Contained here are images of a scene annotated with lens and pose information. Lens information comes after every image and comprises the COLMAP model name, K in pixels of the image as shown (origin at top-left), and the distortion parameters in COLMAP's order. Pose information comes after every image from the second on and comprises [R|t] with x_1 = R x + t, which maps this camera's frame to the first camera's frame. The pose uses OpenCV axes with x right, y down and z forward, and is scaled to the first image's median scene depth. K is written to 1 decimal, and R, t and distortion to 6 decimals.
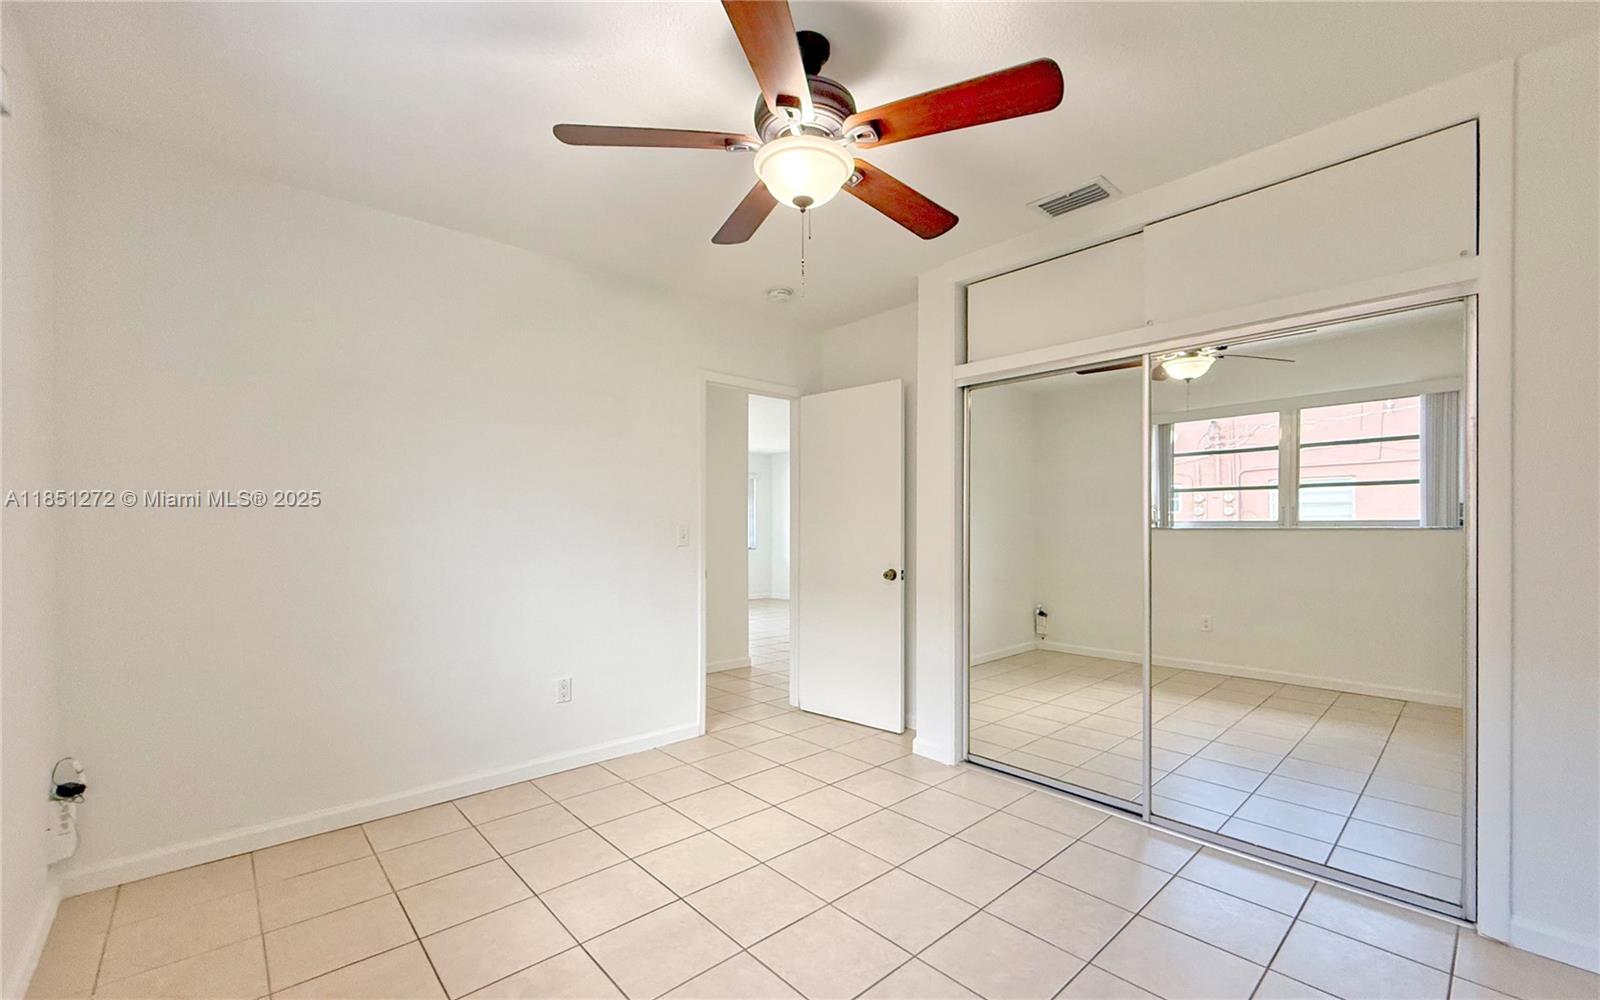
lens RADIAL K [[655.6, 0, 778.7], [0, 655.6, 518.8], [0, 0, 1]] dist [-0.000257, 0.000103]
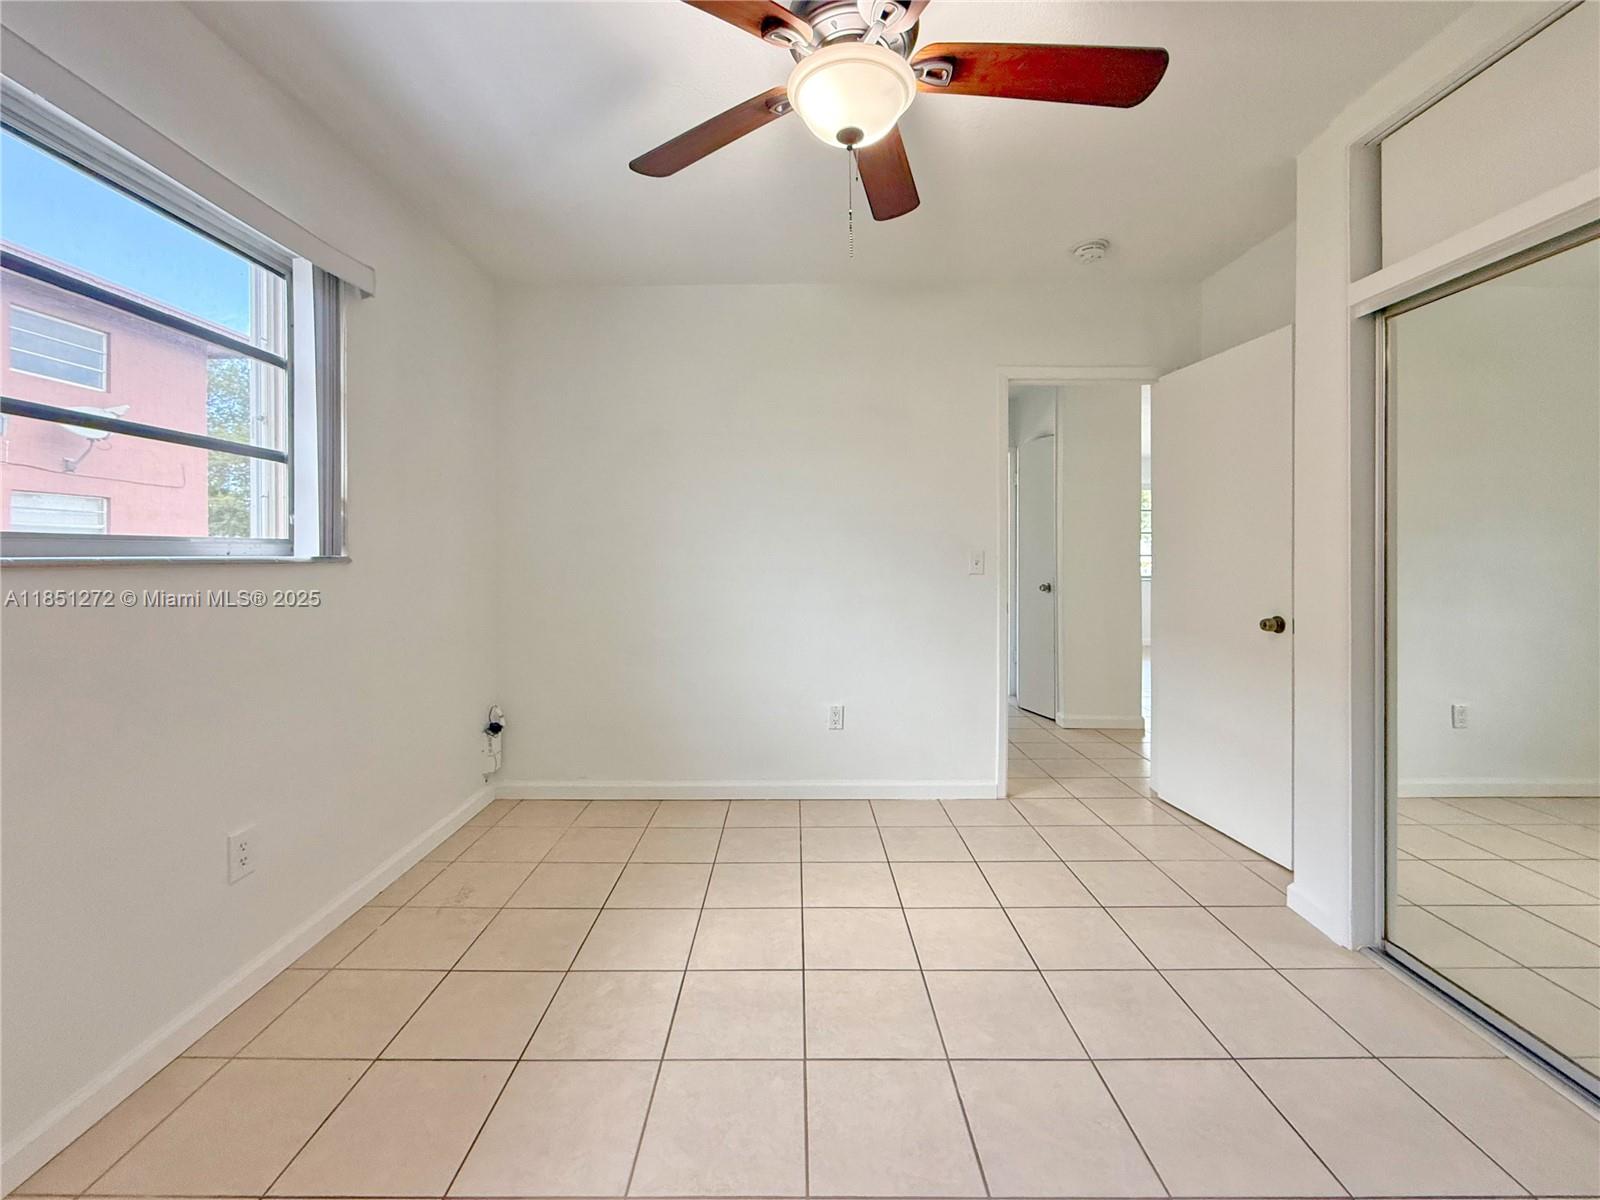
lens RADIAL K [[669.7, 0, 831.5], [0, 669.7, 541.6], [0, 0, 1]] dist [0.000205, 0.000135]
pose [[0.749355, -0.010426, -0.662086, 0.319957], [0.008387, 0.999945, -0.006253, 0.002909], [0.662115, -0.000867, 0.749402, 0.226566]]
